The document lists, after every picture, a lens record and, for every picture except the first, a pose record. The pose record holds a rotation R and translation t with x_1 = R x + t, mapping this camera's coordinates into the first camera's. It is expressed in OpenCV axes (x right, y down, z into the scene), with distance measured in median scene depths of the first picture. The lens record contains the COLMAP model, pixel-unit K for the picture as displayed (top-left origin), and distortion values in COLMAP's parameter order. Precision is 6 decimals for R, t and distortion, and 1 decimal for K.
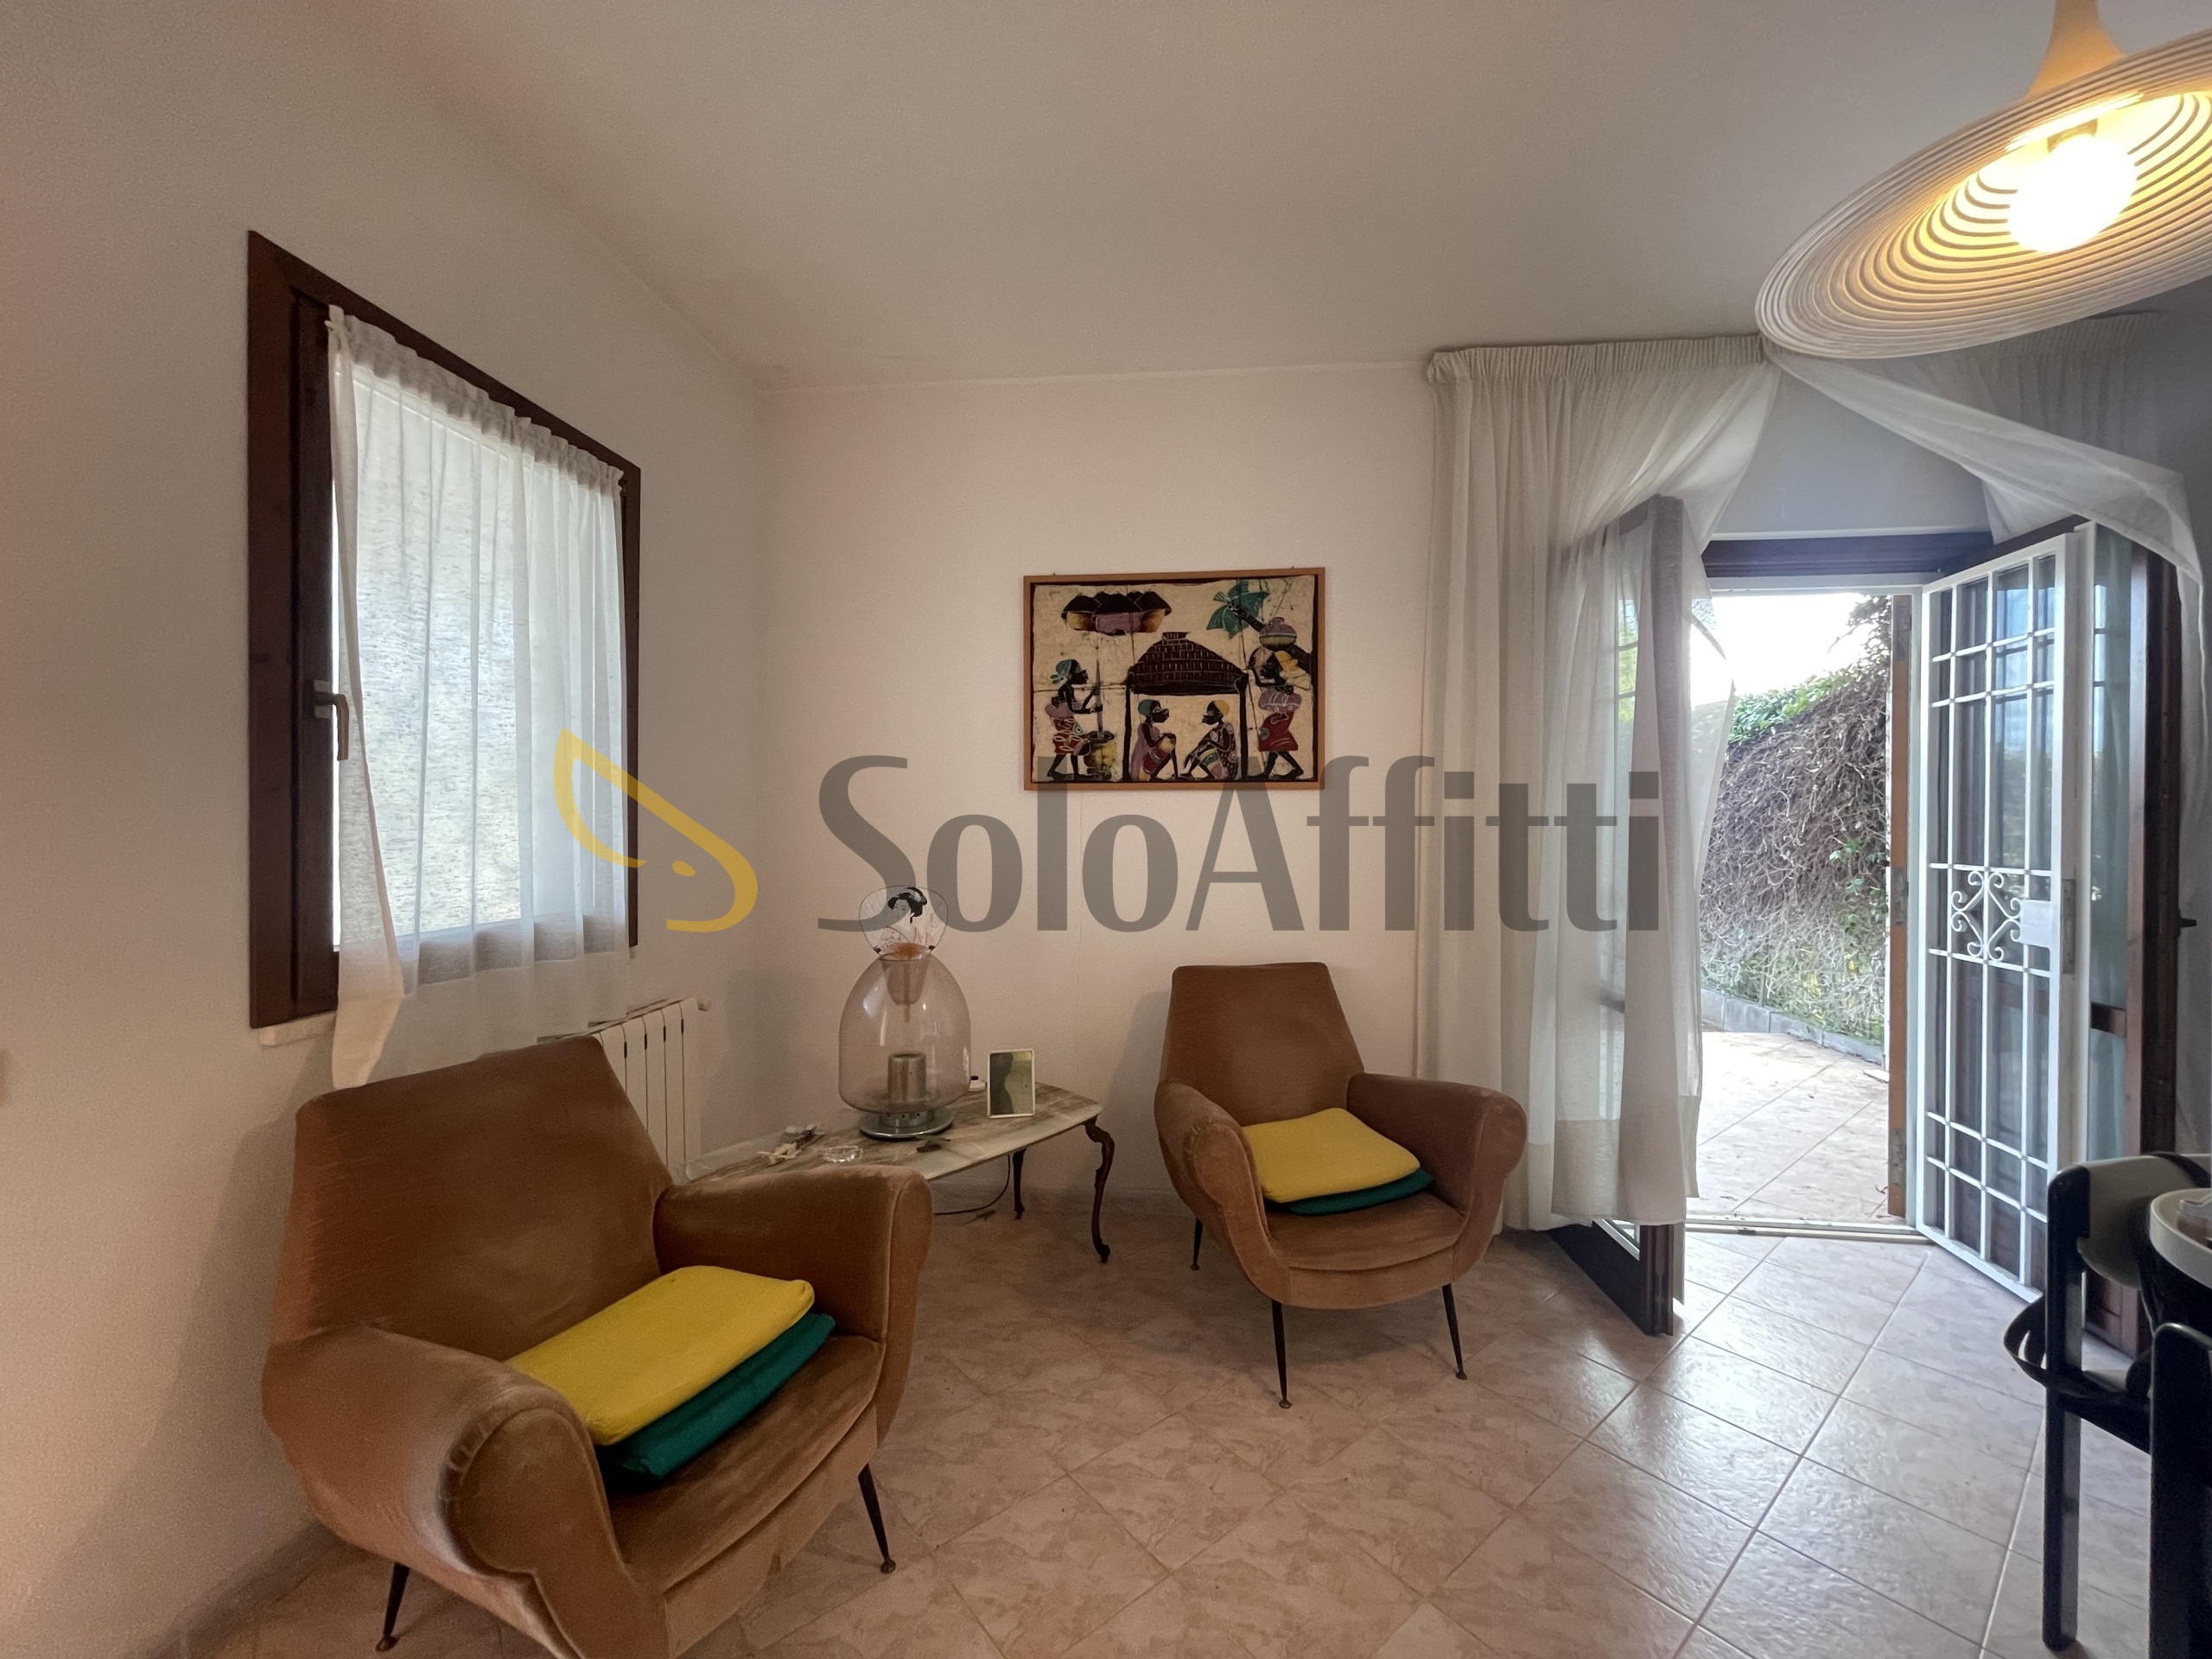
lens RADIAL K [[890.8, 0, 1111.9], [0, 890.8, 828.5], [0, 0, 1]] dist [-0.000473, -0.000630]
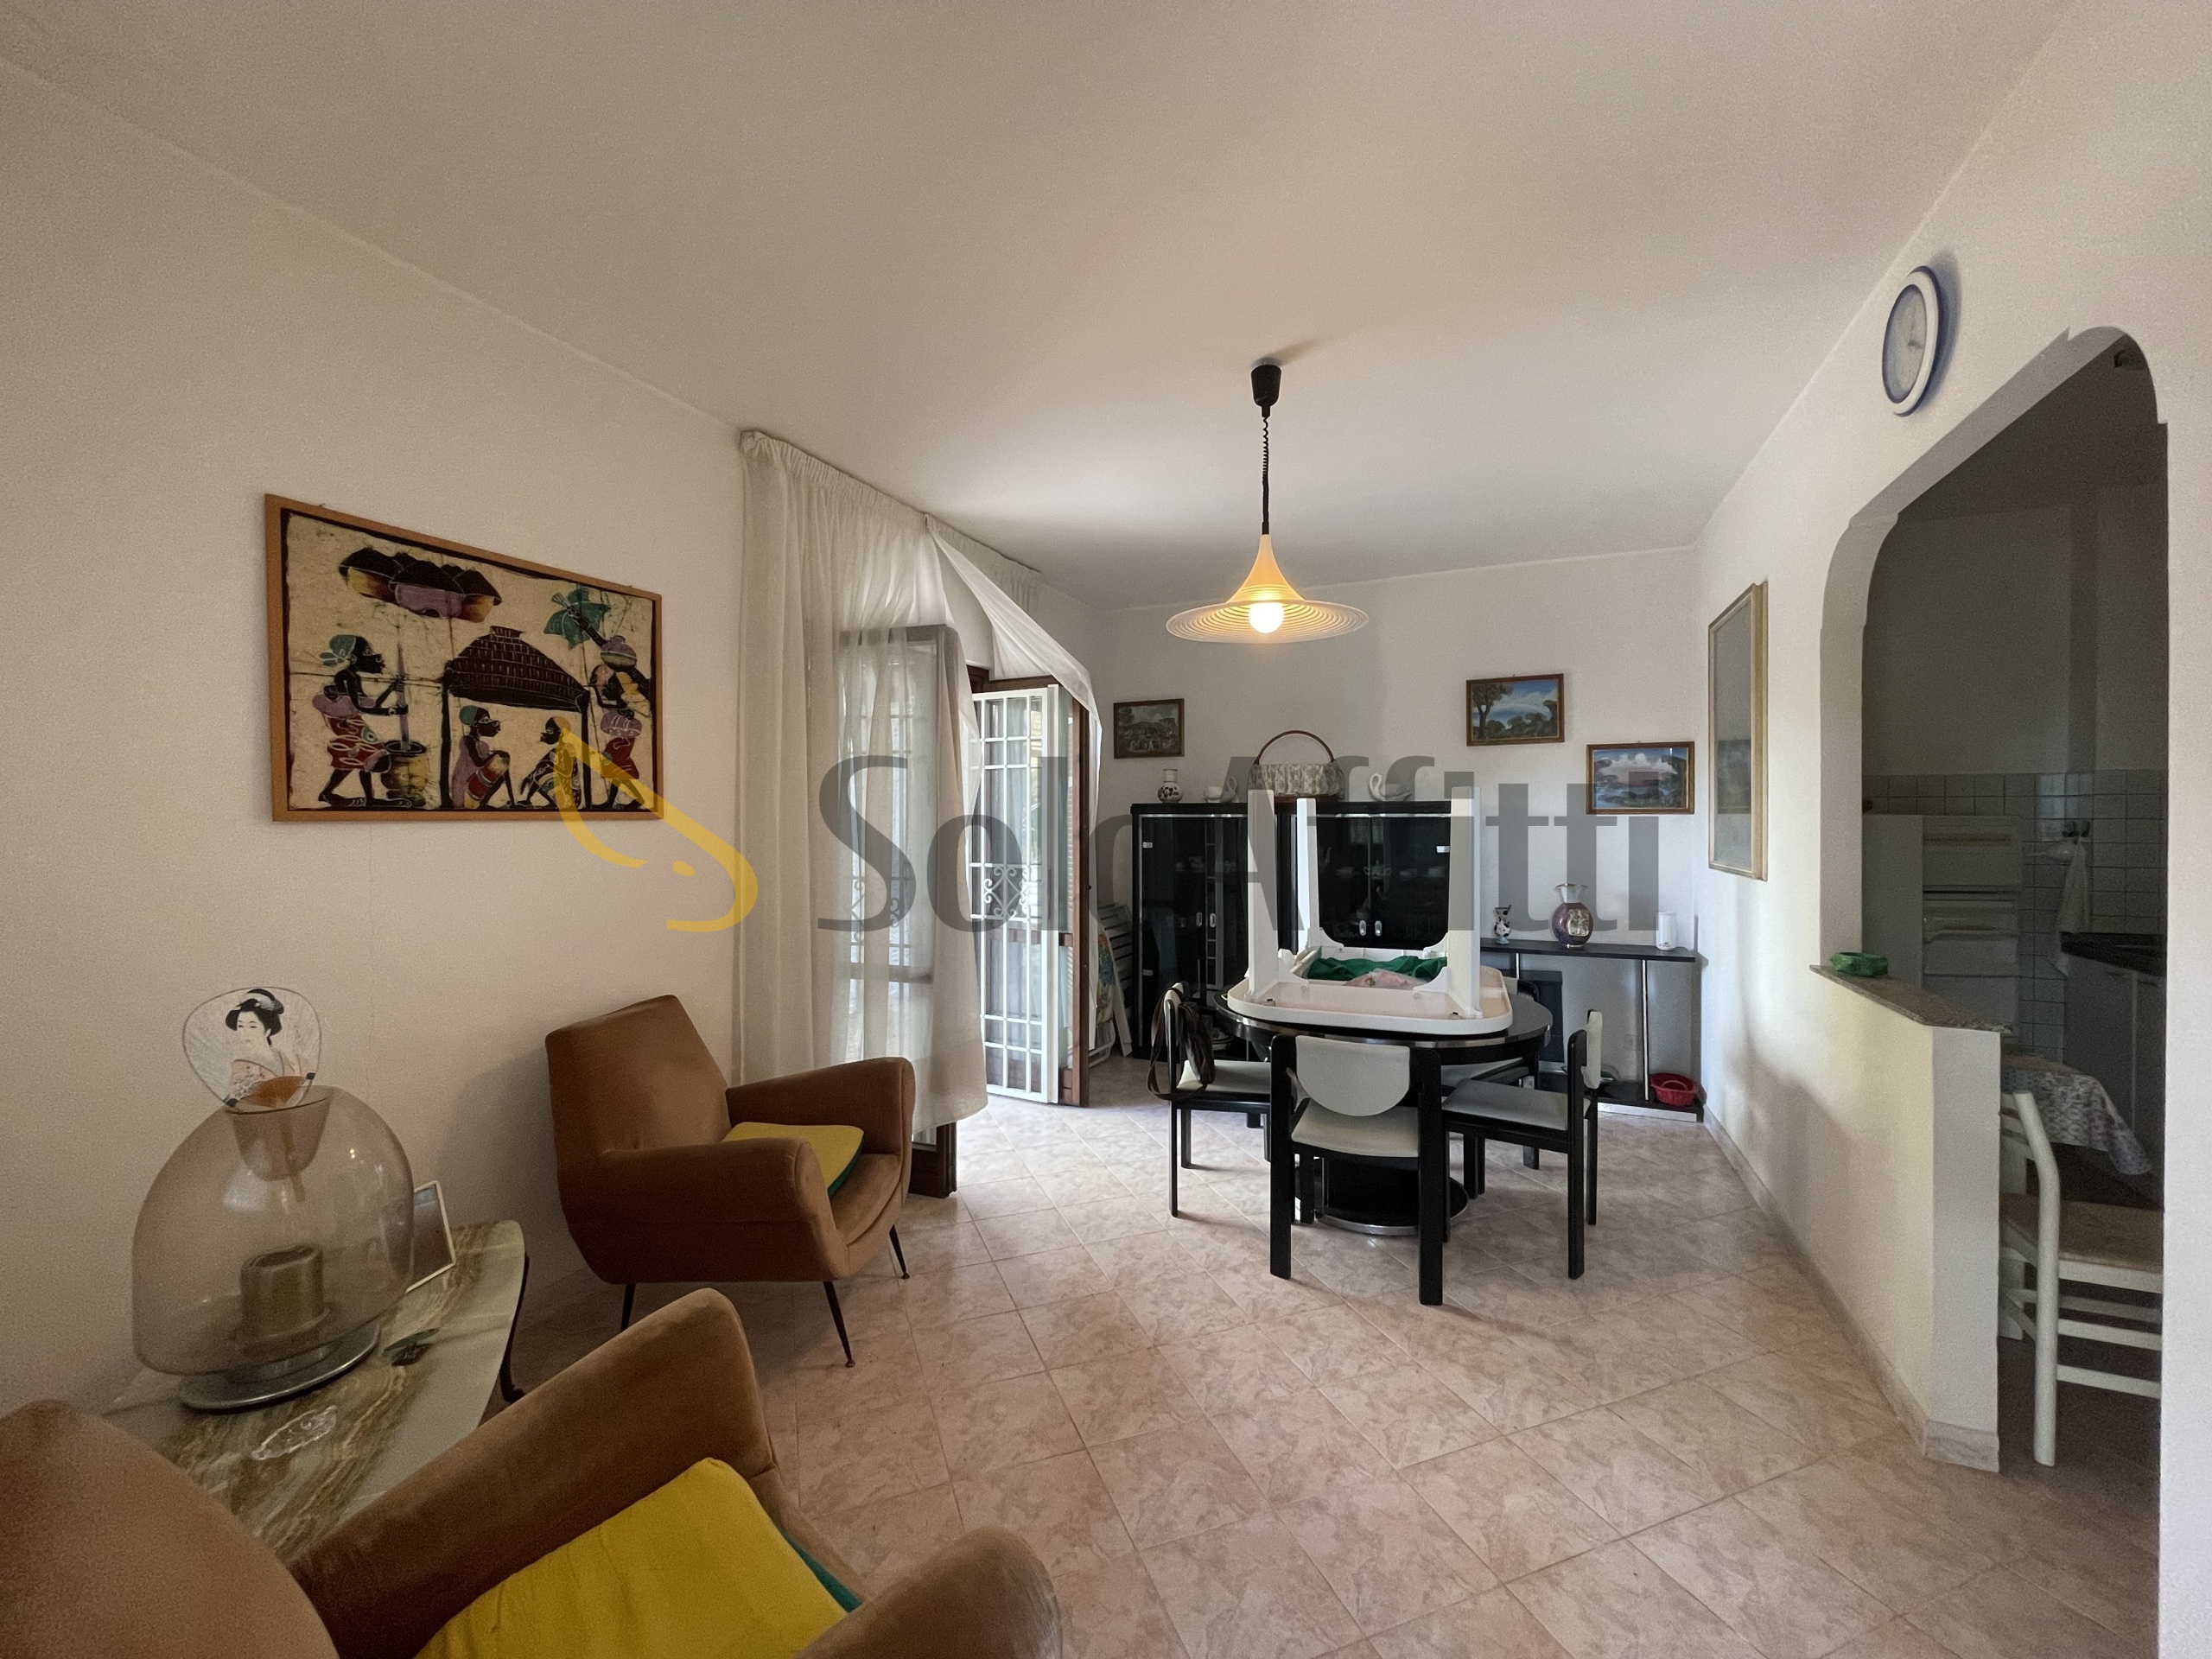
lens RADIAL K [[890.8, 0, 1111.9], [0, 890.8, 828.5], [0, 0, 1]] dist [-0.000473, -0.000630]
pose [[0.313047, -0.013853, 0.949637, -0.537684], [0.010219, 0.999885, 0.011217, -0.039138], [-0.949683, 0.006193, 0.313153, 0.213119]]
